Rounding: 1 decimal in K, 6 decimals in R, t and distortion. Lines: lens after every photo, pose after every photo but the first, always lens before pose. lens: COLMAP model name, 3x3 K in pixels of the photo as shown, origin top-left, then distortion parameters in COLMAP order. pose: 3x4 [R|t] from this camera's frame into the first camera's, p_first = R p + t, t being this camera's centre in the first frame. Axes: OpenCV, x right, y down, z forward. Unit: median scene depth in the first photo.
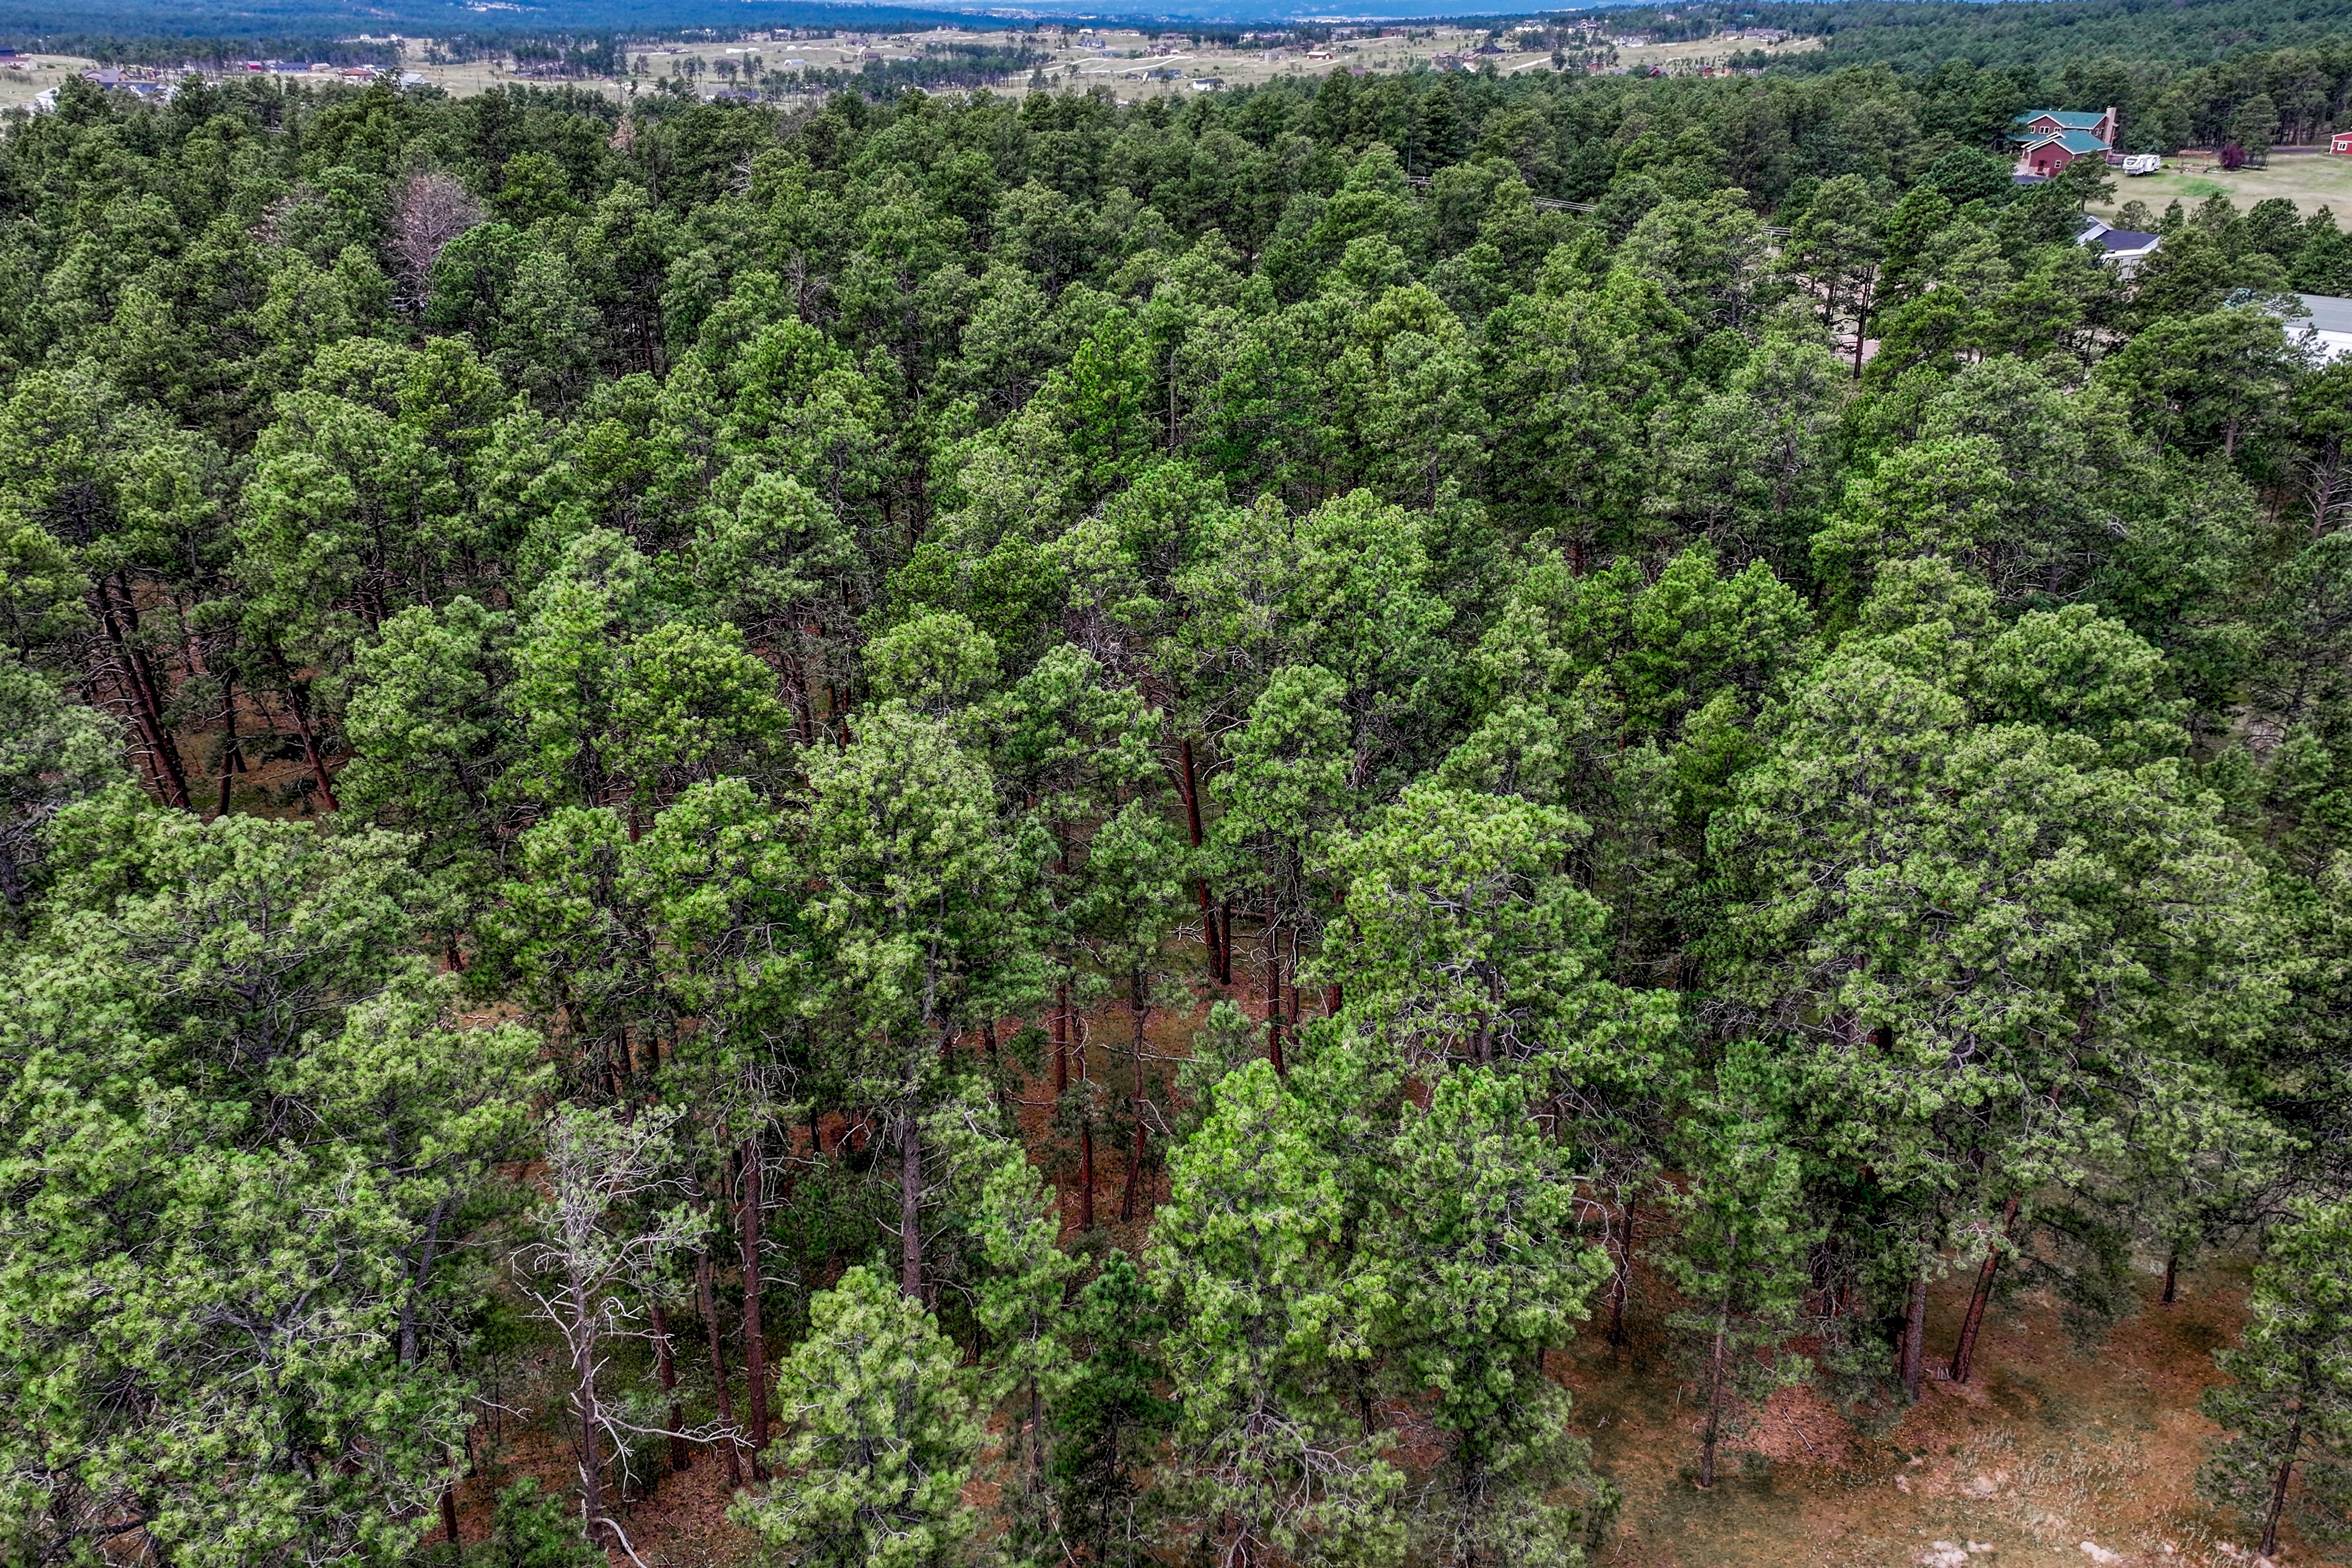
lens RADIAL K [[1989.9, 0, 1187.7], [0, 1989.9, 787.8], [0, 0, 1]] dist [0.169764, -0.181930]
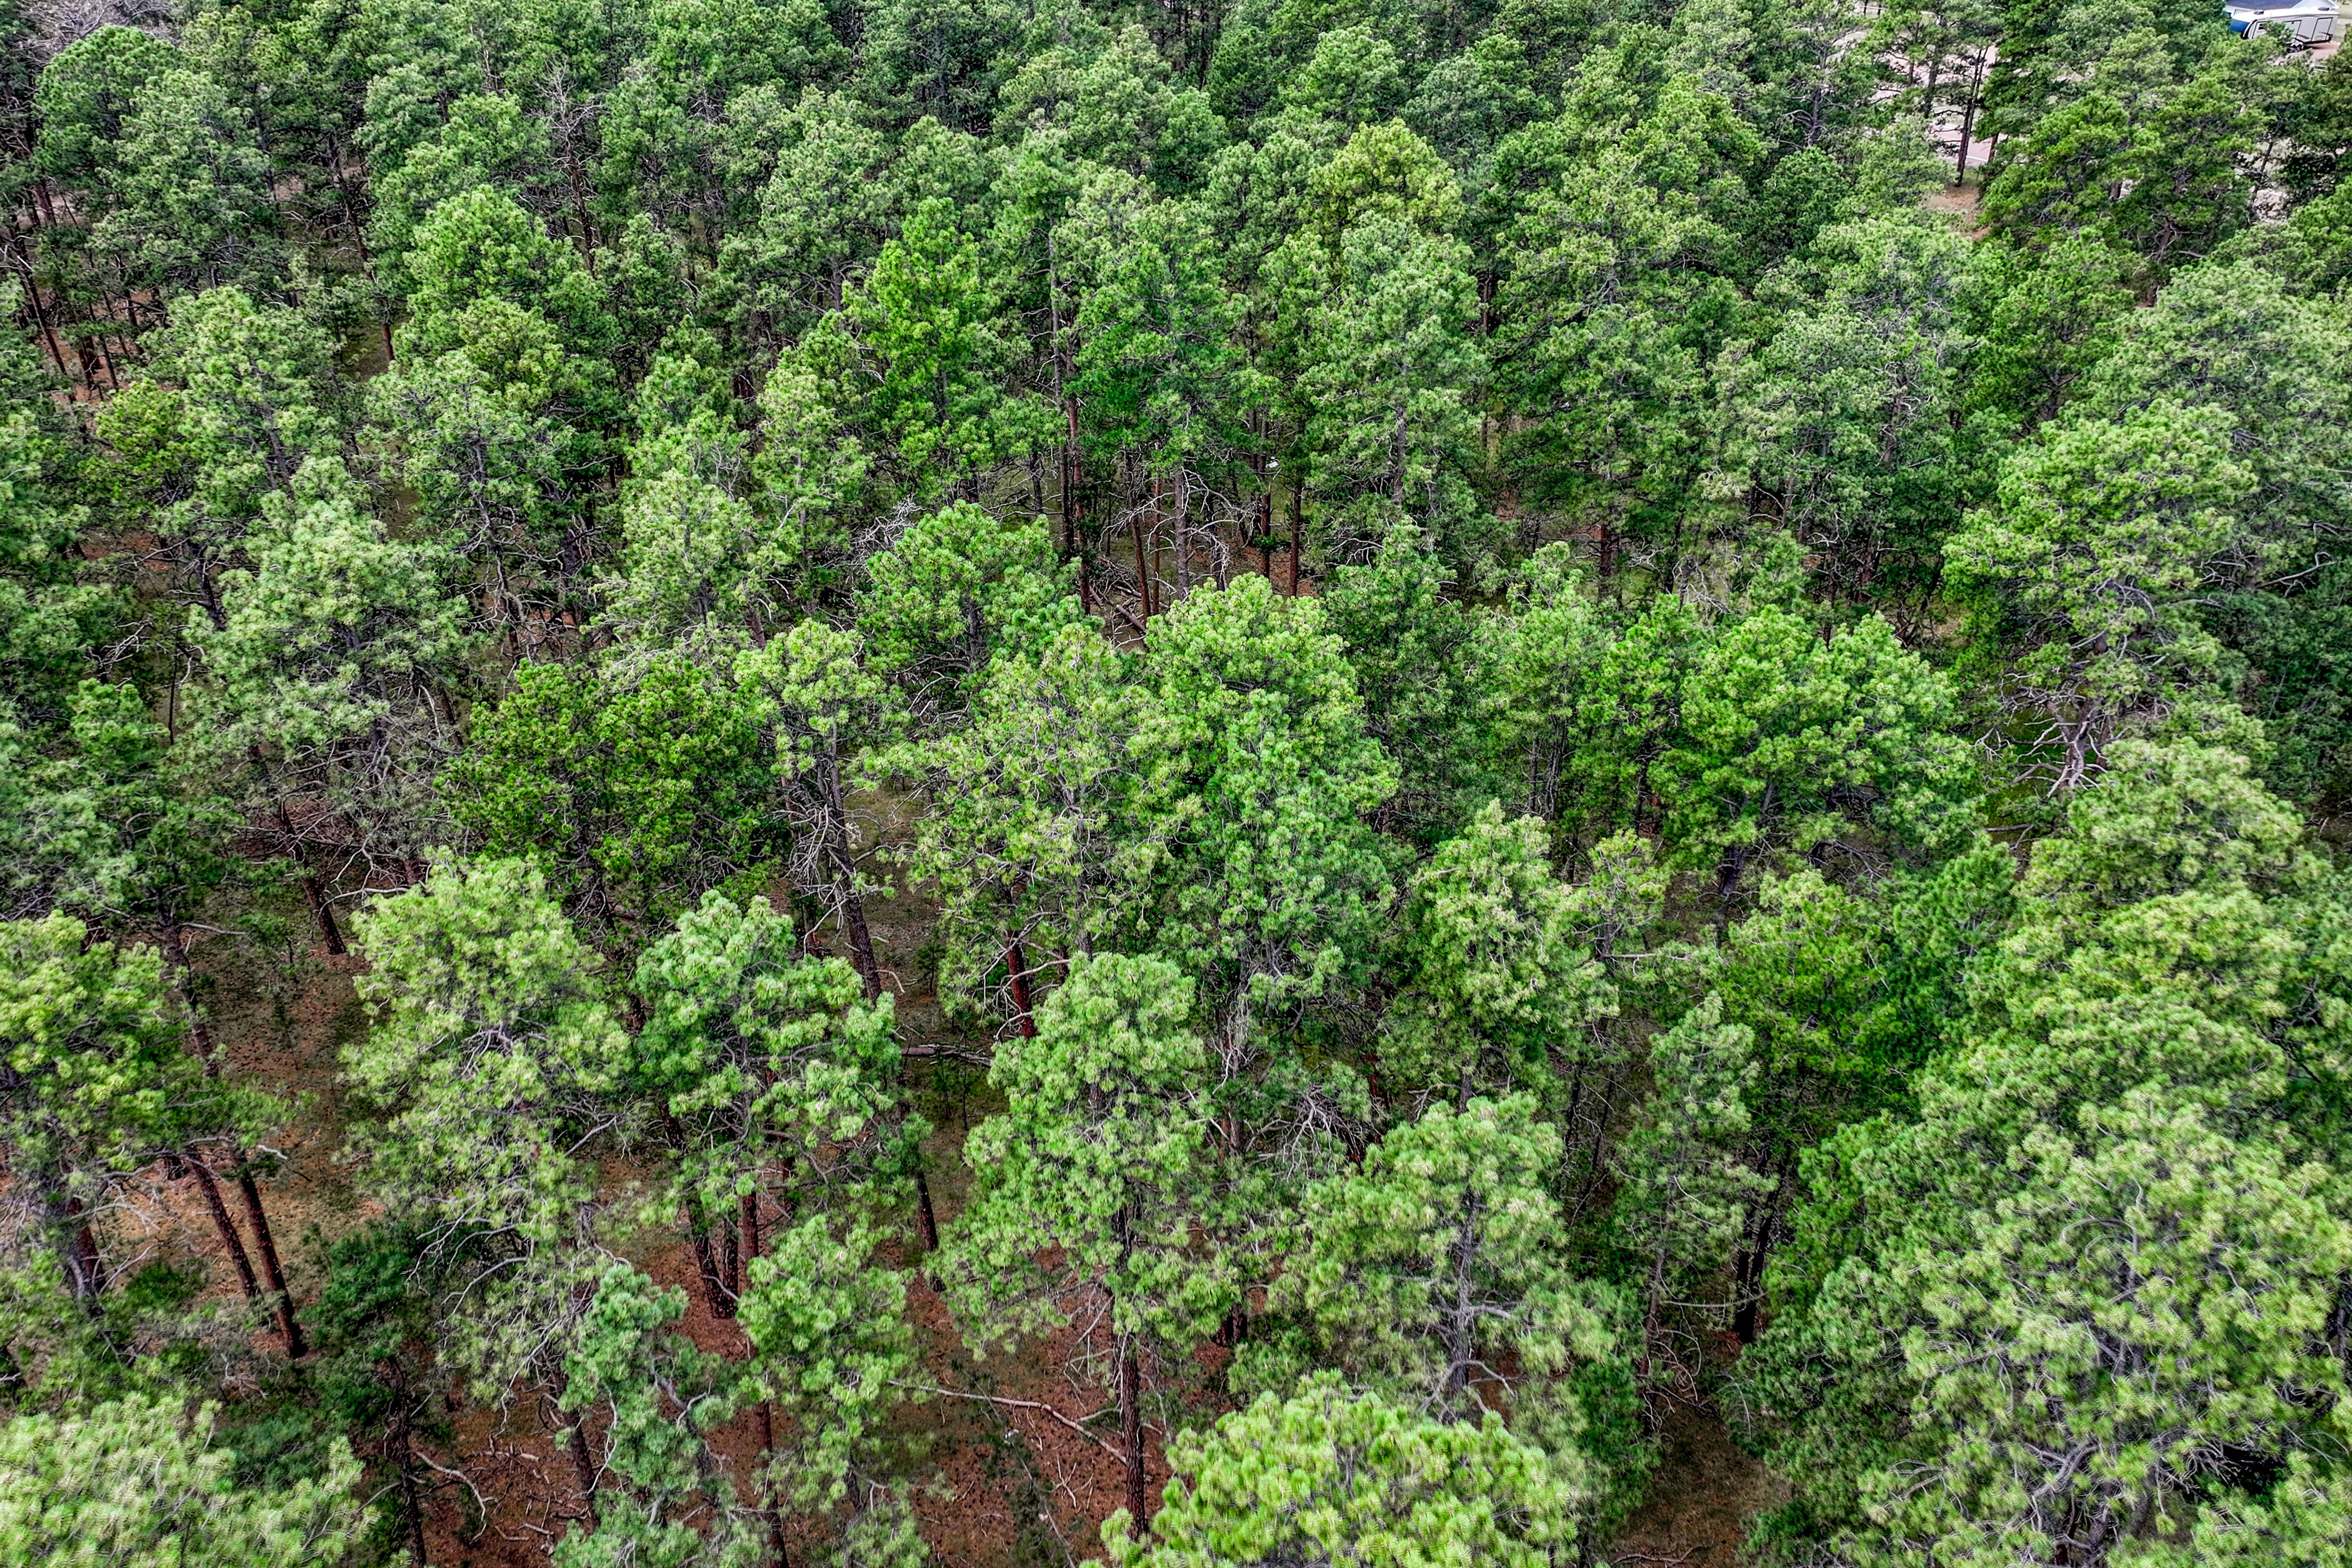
lens RADIAL K [[1989.9, 0, 1187.7], [0, 1989.9, 787.8], [0, 0, 1]] dist [0.169764, -0.181930]
pose [[0.999935, 0.007331, -0.008786, 0.056703], [-0.006170, 0.992071, 0.125529, -0.125809], [0.009637, -0.125466, 0.992051, 0.297808]]
